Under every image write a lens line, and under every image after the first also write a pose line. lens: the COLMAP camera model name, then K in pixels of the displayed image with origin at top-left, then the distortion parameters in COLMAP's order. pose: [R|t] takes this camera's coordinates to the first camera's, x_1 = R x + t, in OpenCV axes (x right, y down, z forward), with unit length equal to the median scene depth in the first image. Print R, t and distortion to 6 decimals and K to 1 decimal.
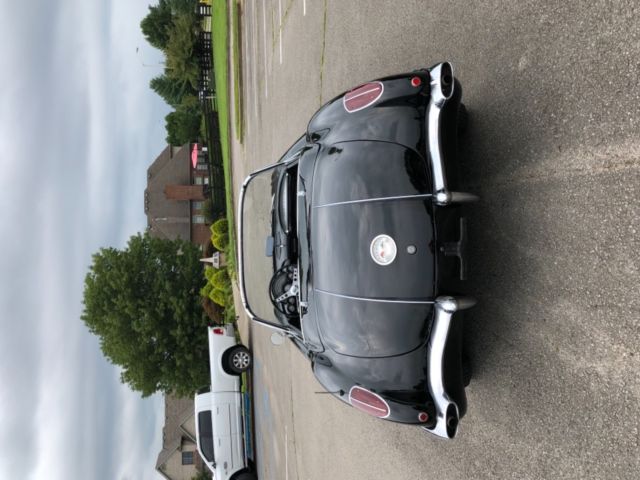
lens RADIAL K [[573.5, 0, 317.1], [0, 573.5, 241.6], [0, 0, 1]] dist [0.033527, -0.025362]
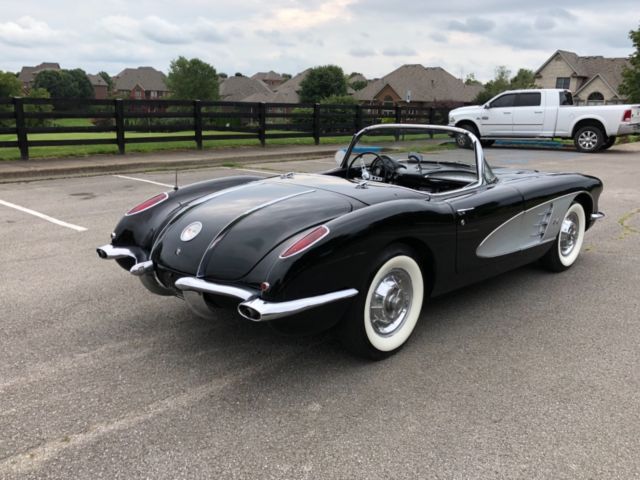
lens RADIAL K [[573.5, 0, 323.7], [0, 573.5, 241.2], [0, 0, 1]] dist [0.033527, -0.025362]
pose [[-0.158498, 0.981490, 0.107495, -0.014708], [-0.715016, -0.189177, 0.673026, -0.382024], [0.680904, 0.029813, 0.731766, 0.113341]]
